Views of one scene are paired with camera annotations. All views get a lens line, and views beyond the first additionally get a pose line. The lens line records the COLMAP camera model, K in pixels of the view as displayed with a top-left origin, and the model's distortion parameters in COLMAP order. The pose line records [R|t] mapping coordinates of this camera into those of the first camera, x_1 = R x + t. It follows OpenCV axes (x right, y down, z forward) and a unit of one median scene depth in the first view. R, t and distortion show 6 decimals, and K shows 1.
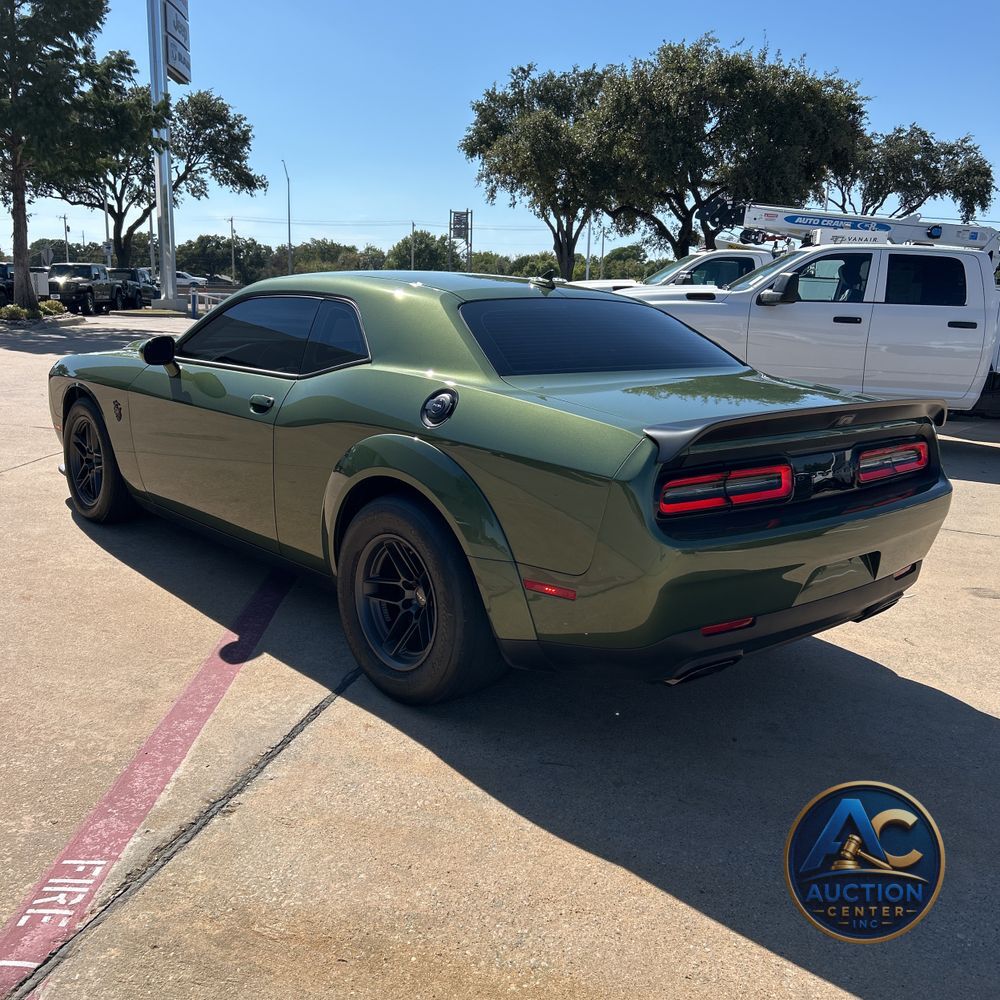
lens RADIAL K [[1020.4, 0, 511.0], [0, 1020.4, 512.9], [0, 0, 1]] dist [0.064501, -0.109505]
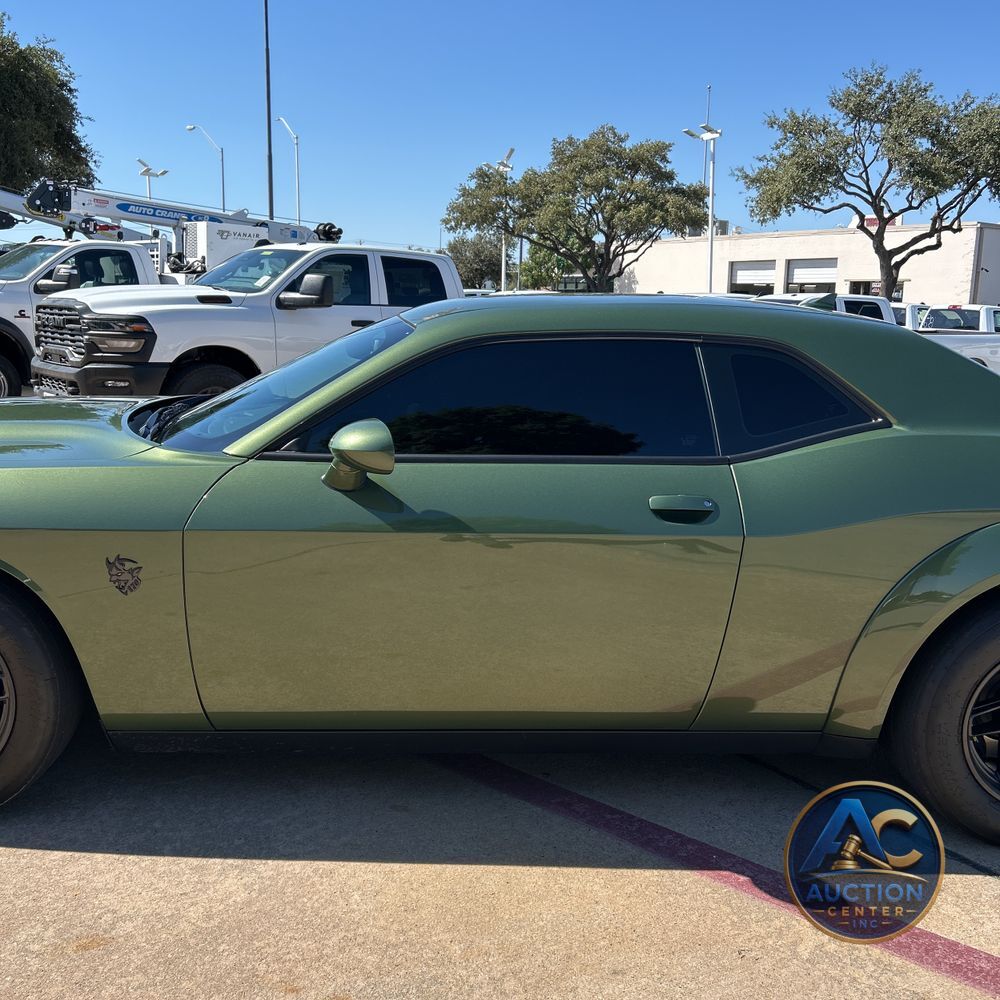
lens RADIAL K [[1020.4, 0, 511.0], [0, 1020.4, 512.9], [0, 0, 1]] dist [0.064501, -0.109505]
pose [[0.627124, -0.172431, 0.759594, -0.332984], [0.164722, 0.982493, 0.087035, -0.072948], [-0.761303, 0.070540, 0.644547, 0.285744]]
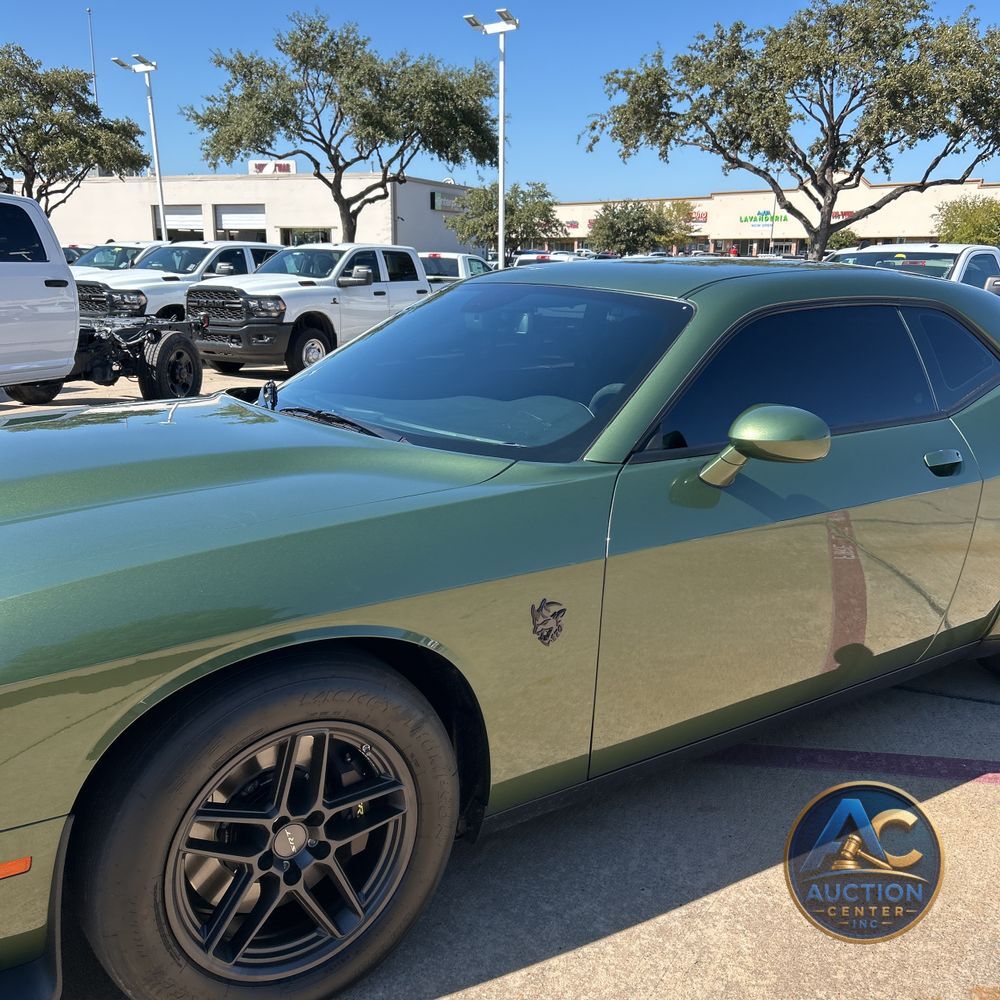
lens RADIAL K [[1020.4, 0, 511.0], [0, 1020.4, 512.9], [0, 0, 1]] dist [0.064501, -0.109505]
pose [[0.101048, -0.267873, 0.958141, -0.396568], [0.206343, 0.947771, 0.243213, -0.125054], [-0.973248, 0.173129, 0.151044, 0.498424]]
